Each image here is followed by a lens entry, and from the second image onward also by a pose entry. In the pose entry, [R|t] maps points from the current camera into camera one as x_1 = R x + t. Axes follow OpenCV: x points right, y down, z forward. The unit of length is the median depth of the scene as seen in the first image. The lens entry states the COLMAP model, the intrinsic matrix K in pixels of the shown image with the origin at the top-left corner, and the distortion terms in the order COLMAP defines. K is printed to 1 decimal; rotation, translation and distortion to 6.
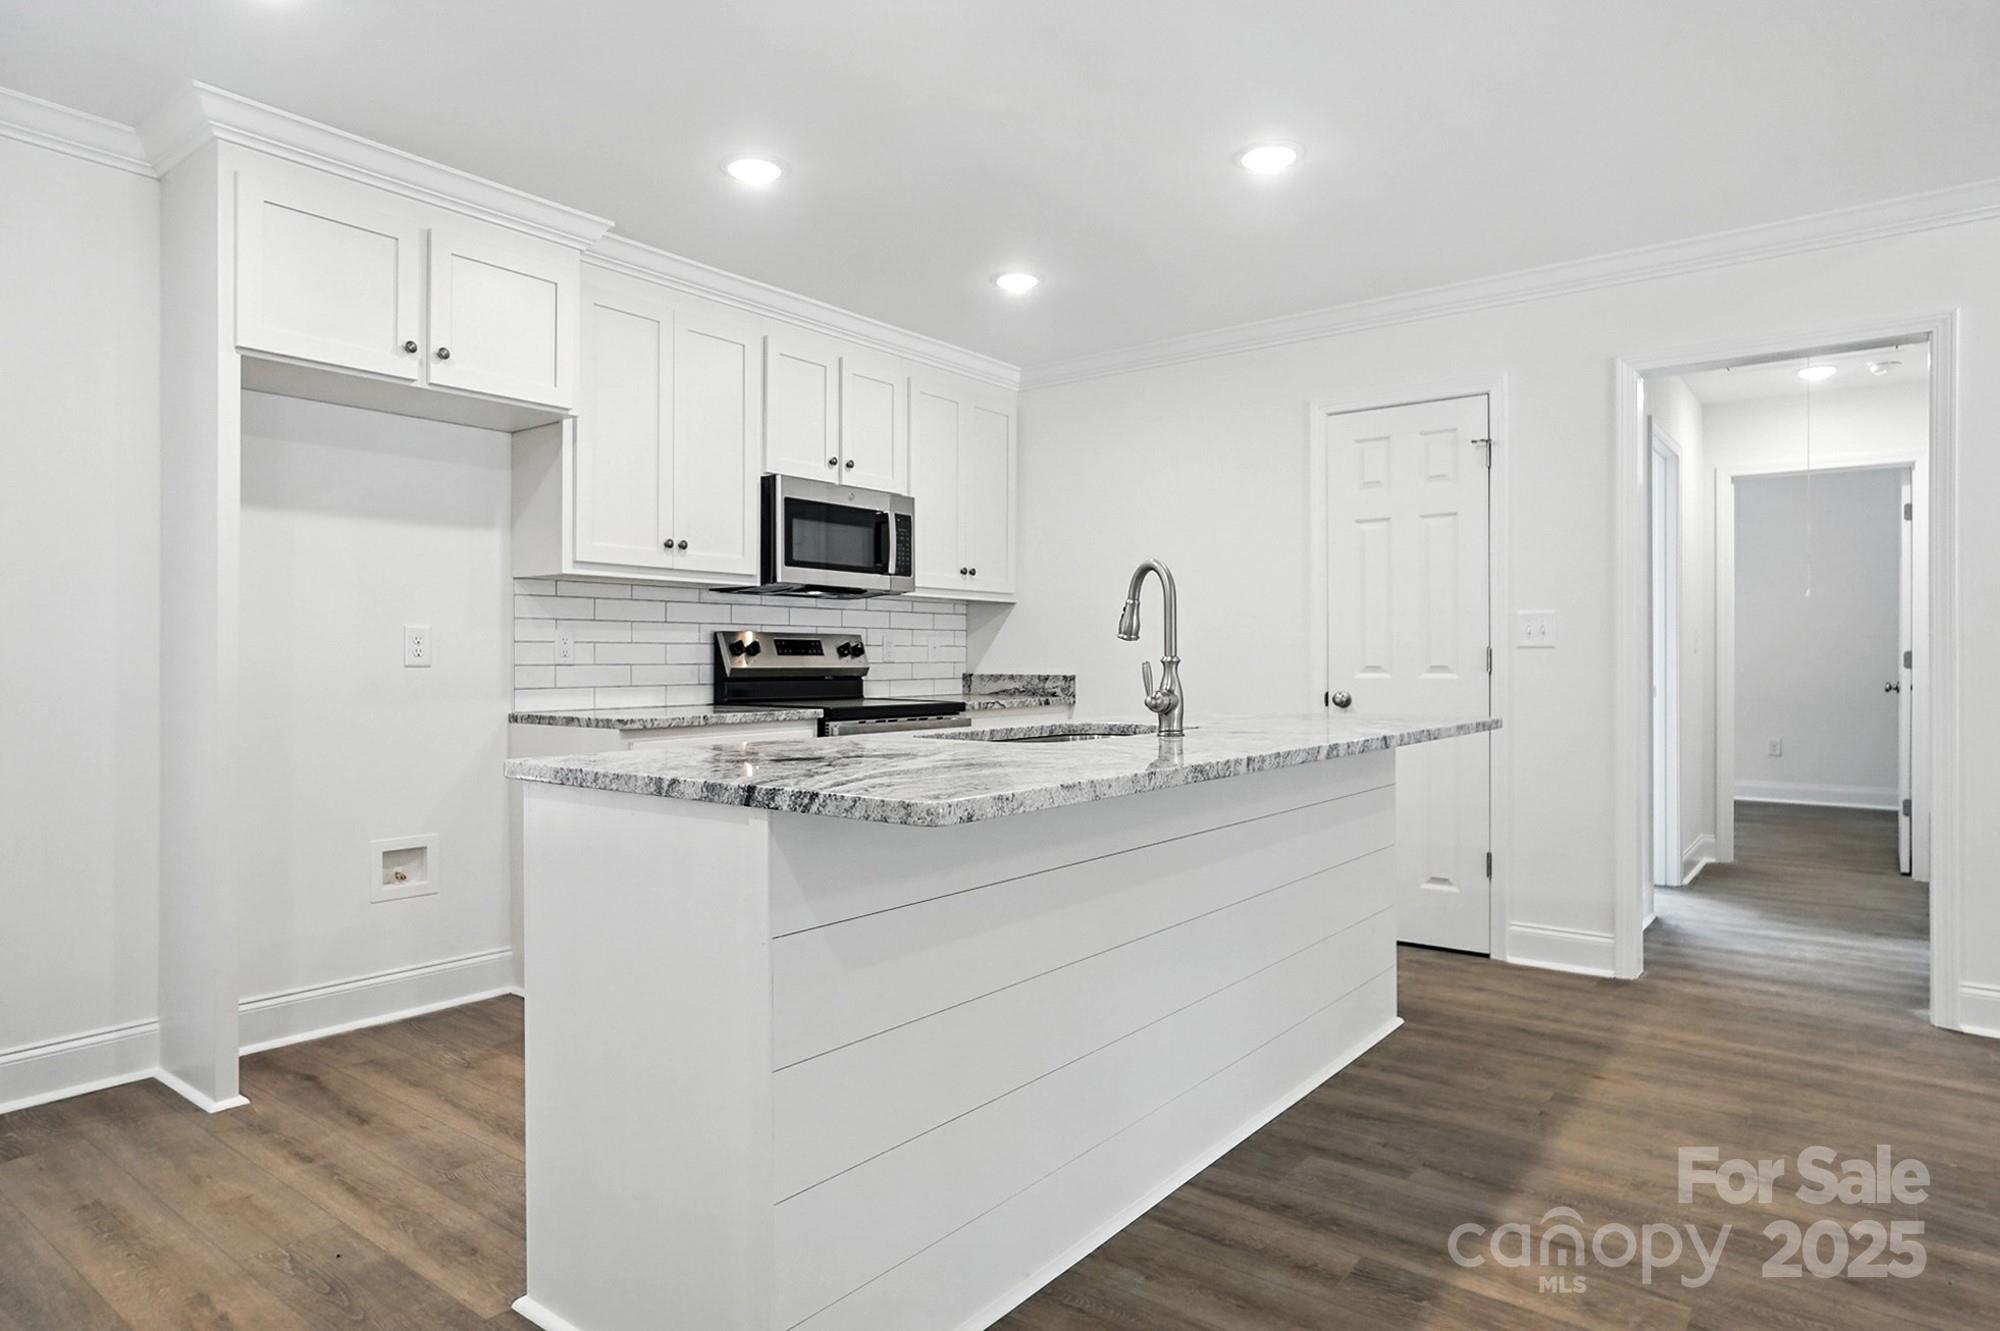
lens RADIAL K [[1160.8, 0, 988.9], [0, 1160.8, 662.4], [0, 0, 1]] dist [-0.018474, 0.020408]
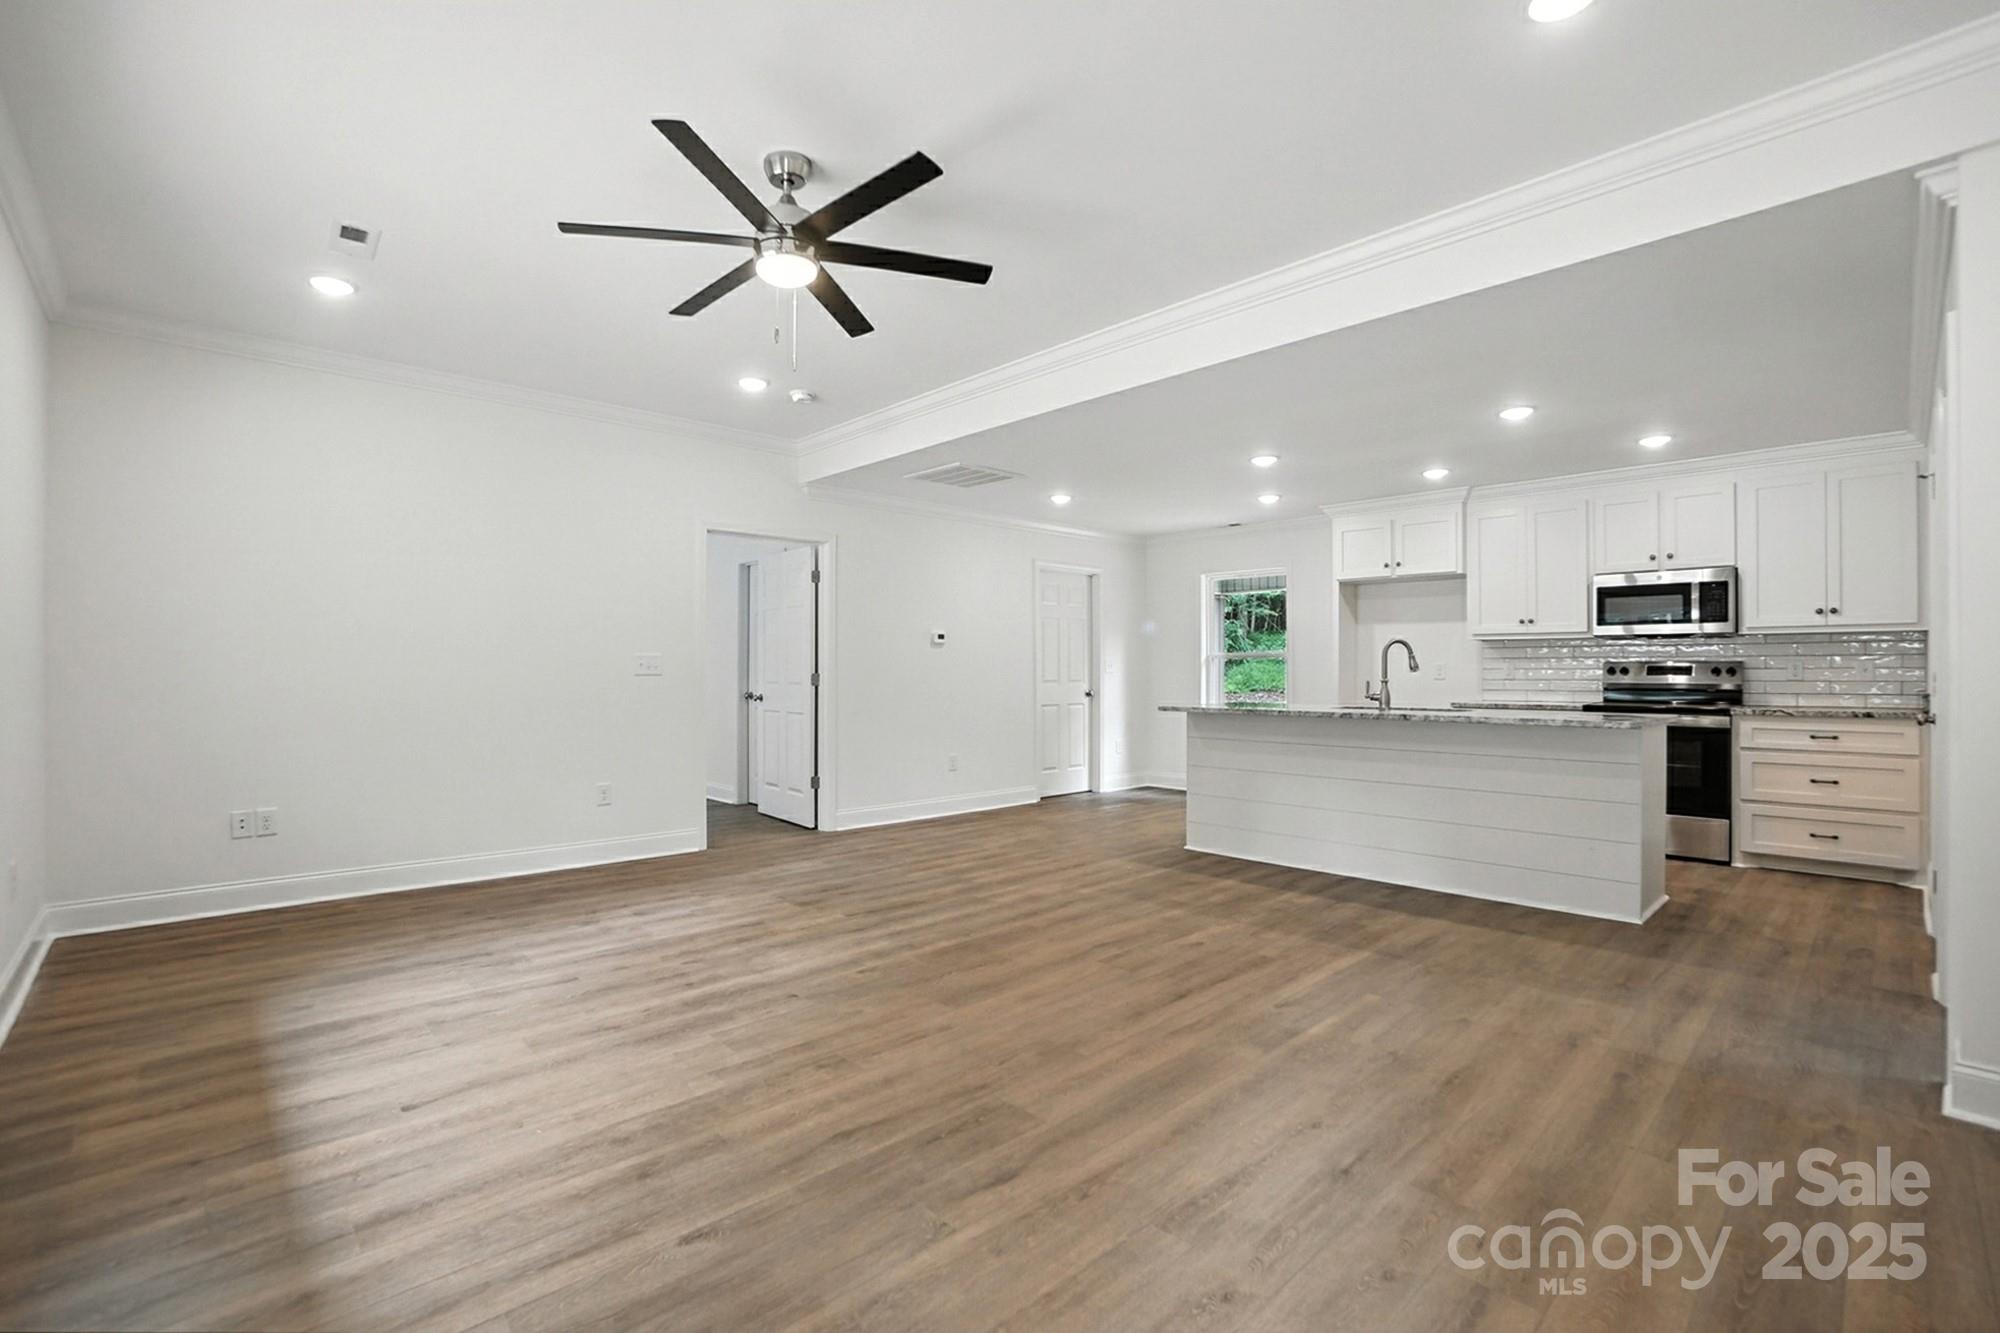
lens RADIAL K [[893.3, 0, 985.0], [0, 893.3, 663.2], [0, 0, 1]] dist [-0.064031, 0.024424]
pose [[-0.152421, -0.007735, -0.988285, 1.409424], [-0.001968, 0.999970, -0.007523, -0.014331], [0.988314, 0.000798, -0.152432, 0.291554]]
